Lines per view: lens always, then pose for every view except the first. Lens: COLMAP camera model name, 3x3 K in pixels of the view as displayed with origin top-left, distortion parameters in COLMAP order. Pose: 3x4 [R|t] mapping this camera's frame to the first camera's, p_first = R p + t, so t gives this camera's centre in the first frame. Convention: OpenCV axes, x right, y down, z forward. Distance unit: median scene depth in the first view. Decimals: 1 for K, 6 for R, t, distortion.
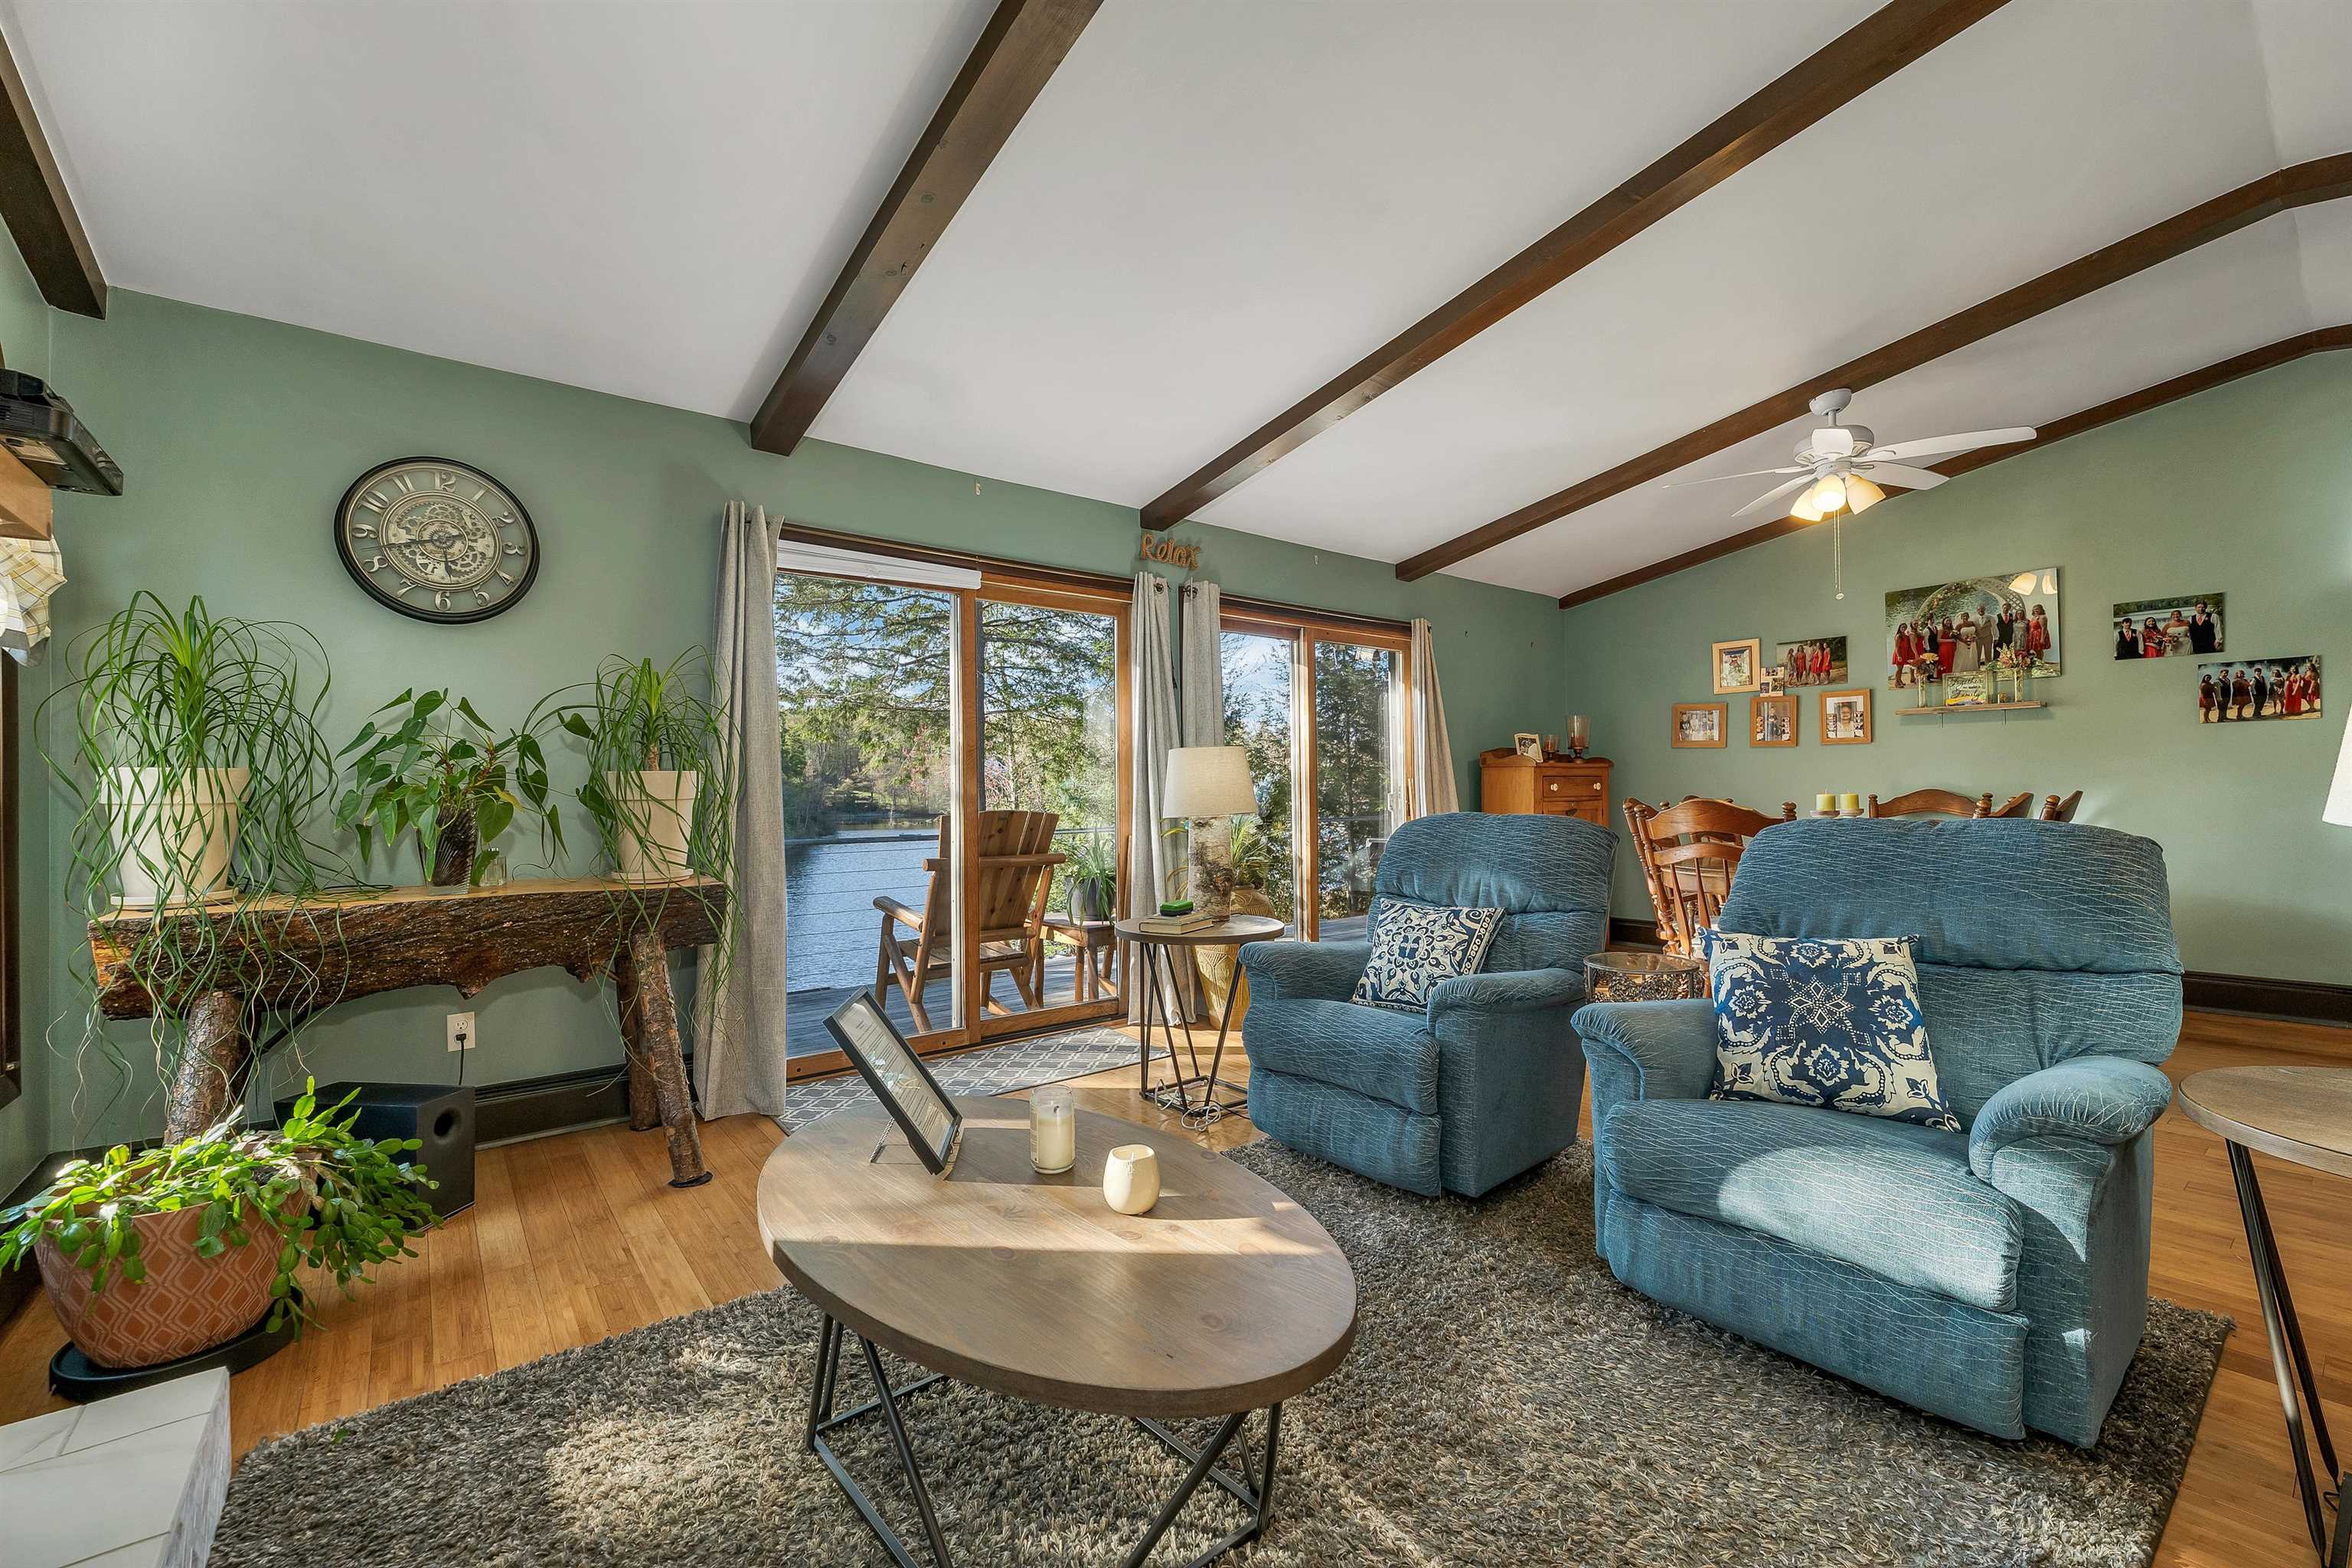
lens RADIAL K [[1001.3, 0, 1176.0], [0, 1001.3, 784.0], [0, 0, 1]] dist [-0.000090, 0.000043]
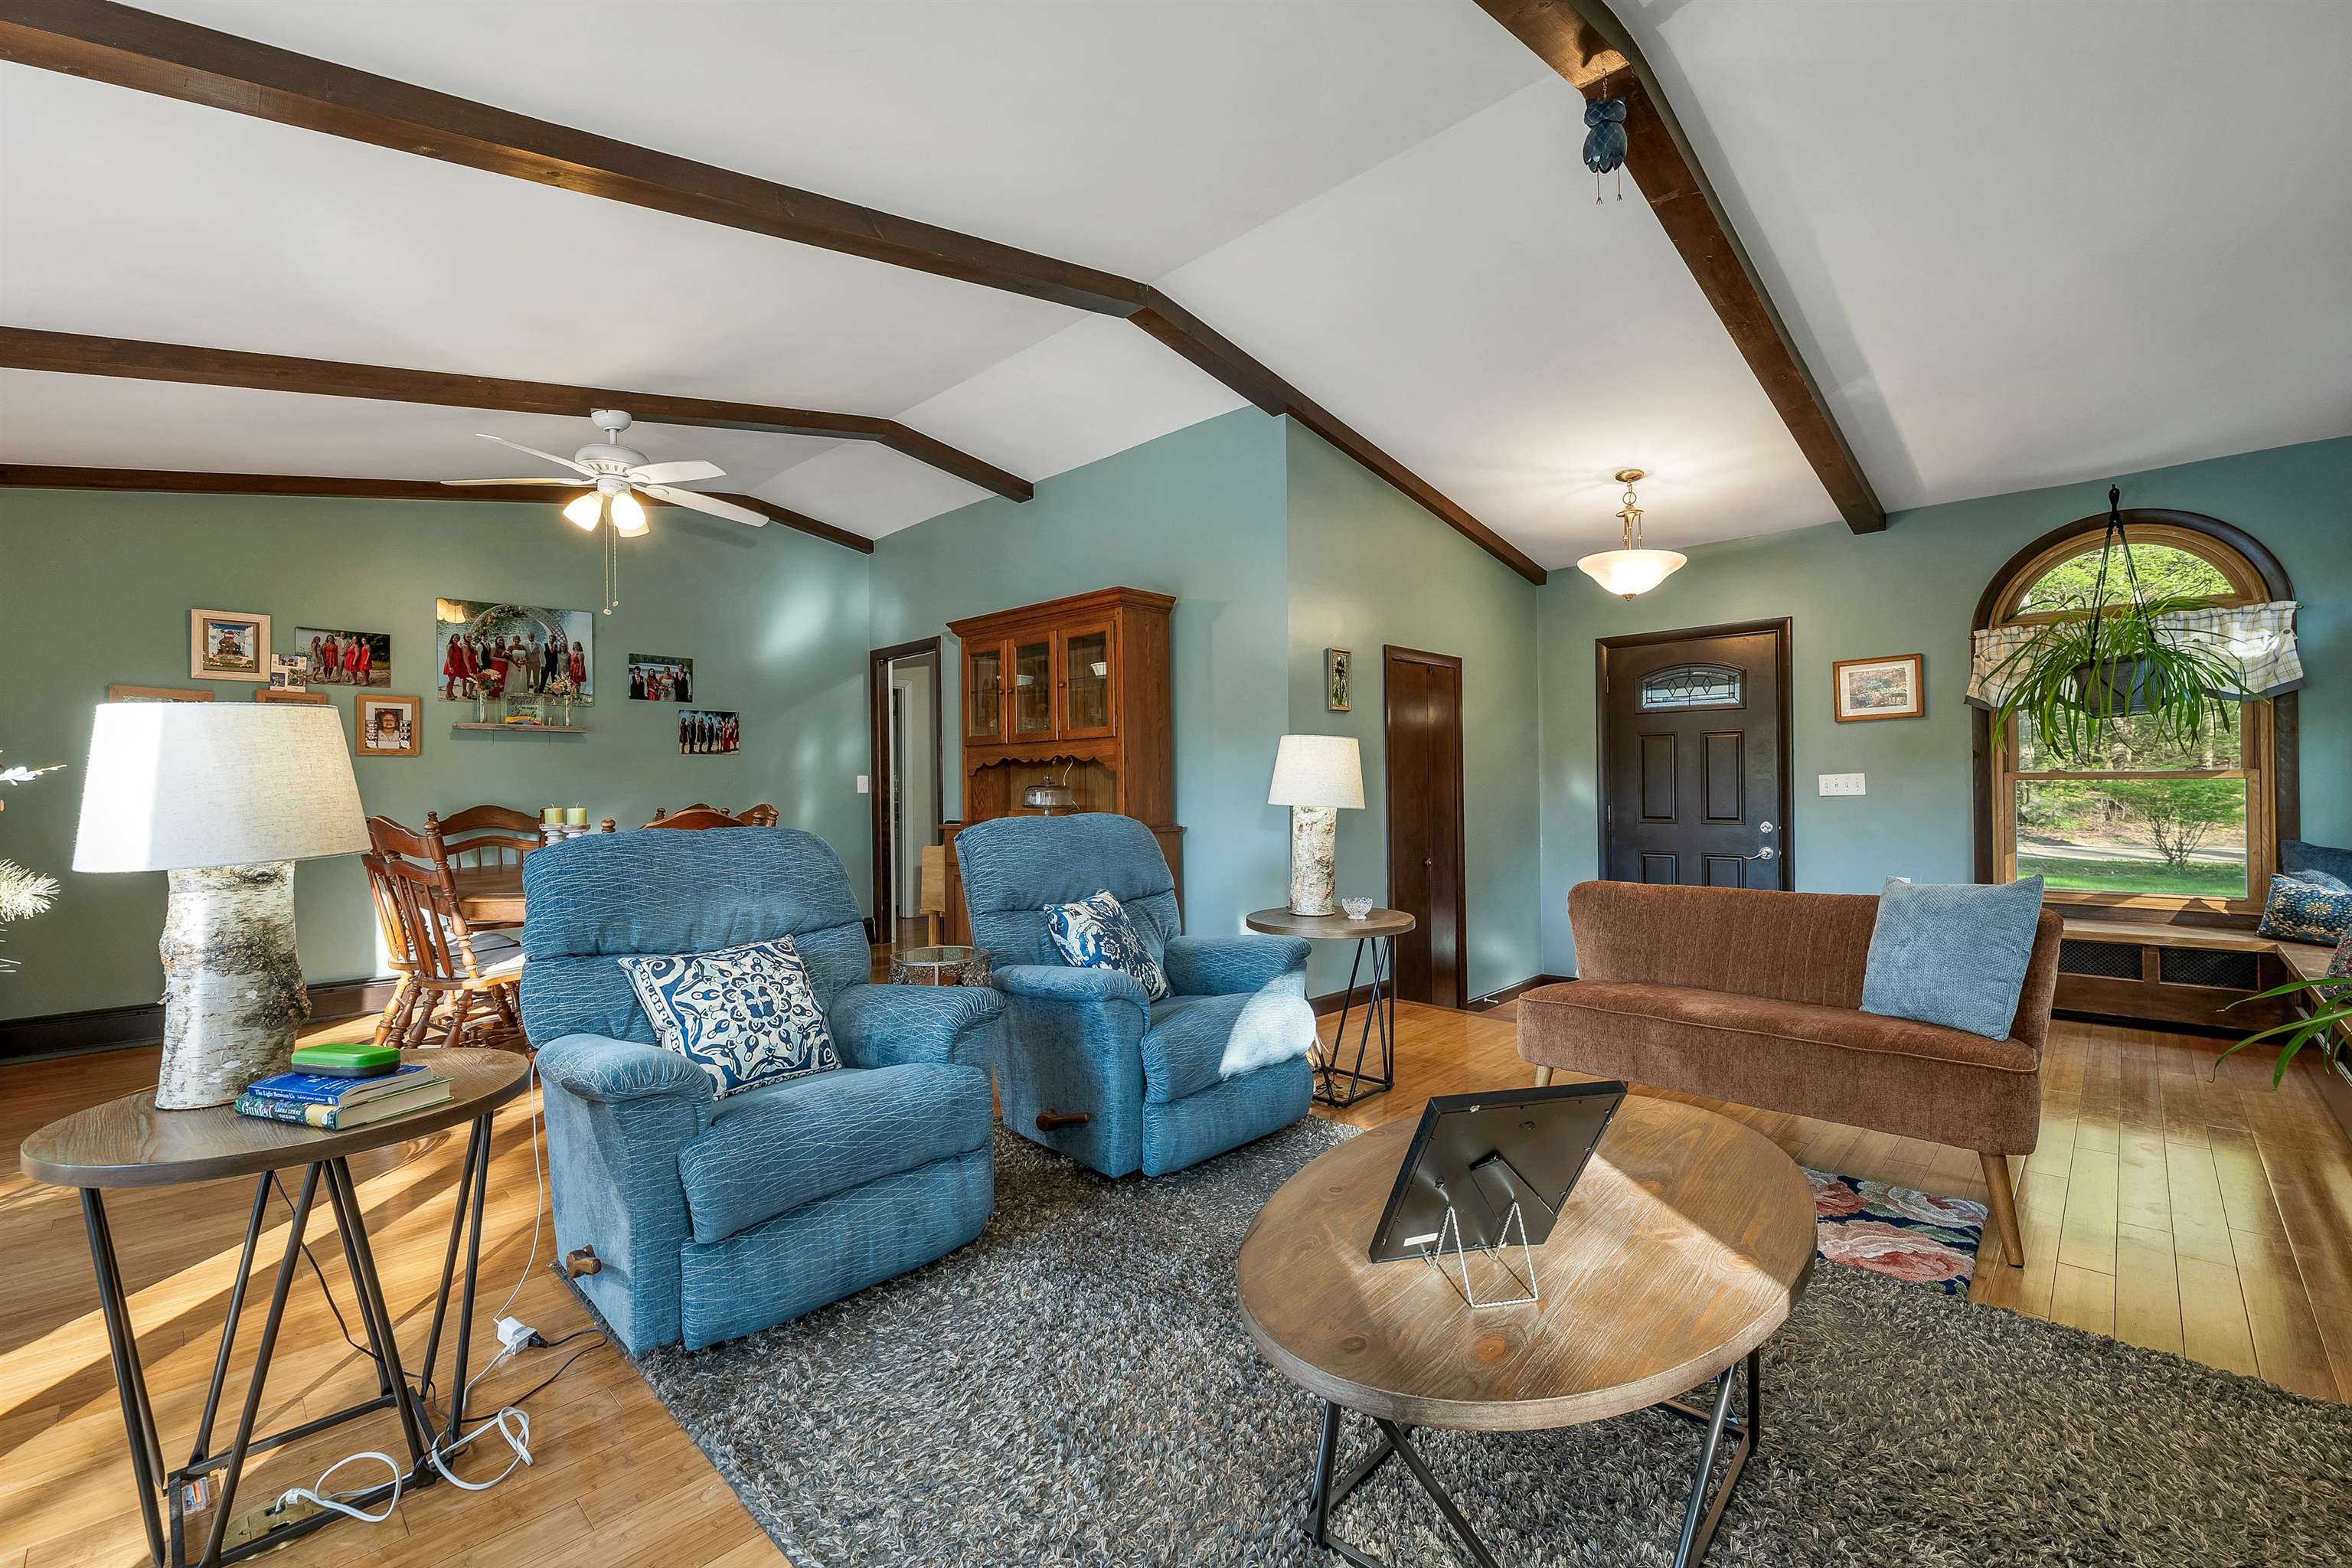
lens RADIAL K [[1001.3, 0, 1176.0], [0, 1001.3, 784.0], [0, 0, 1]] dist [-0.000090, 0.000043]
pose [[-0.153091, 0.018212, 0.988044, -0.365669], [0.008156, 0.999819, -0.017165, 0.007244], [-0.988179, 0.005431, -0.153211, 0.508612]]
